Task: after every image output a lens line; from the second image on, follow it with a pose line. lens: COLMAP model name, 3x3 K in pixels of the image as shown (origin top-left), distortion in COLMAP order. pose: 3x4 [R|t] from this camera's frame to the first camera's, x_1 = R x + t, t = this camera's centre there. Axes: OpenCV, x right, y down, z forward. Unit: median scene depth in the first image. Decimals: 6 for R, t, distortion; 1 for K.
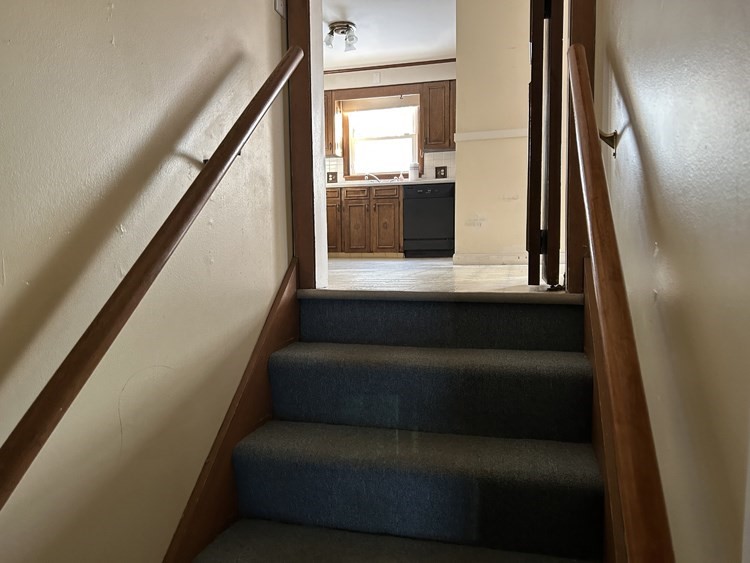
lens RADIAL K [[553.6, 0, 373.5], [0, 553.6, 285.8], [0, 0, 1]] dist [0.055110, -0.028337]
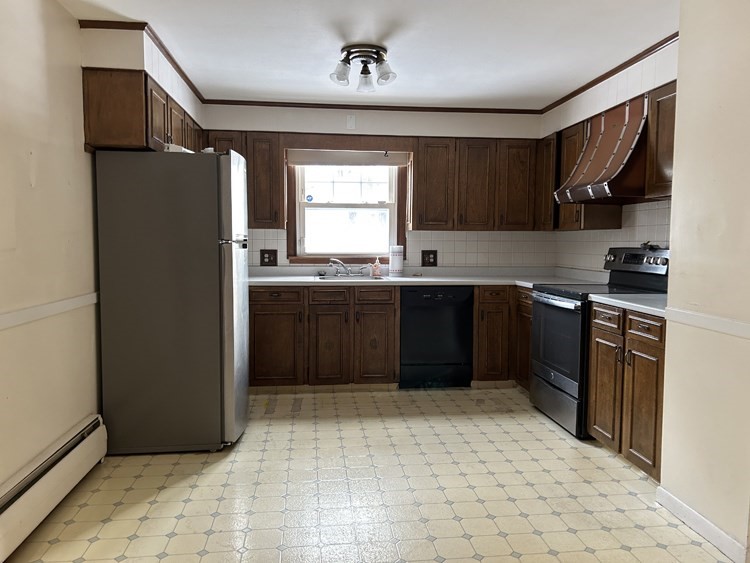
lens RADIAL K [[553.6, 0, 377.7], [0, 553.6, 280.8], [0, 0, 1]] dist [0.055110, -0.028337]
pose [[0.936910, -0.002699, 0.349560, -0.197294], [0.008602, 0.999845, -0.015334, -0.166047], [-0.349465, 0.017374, 0.936788, 0.348920]]
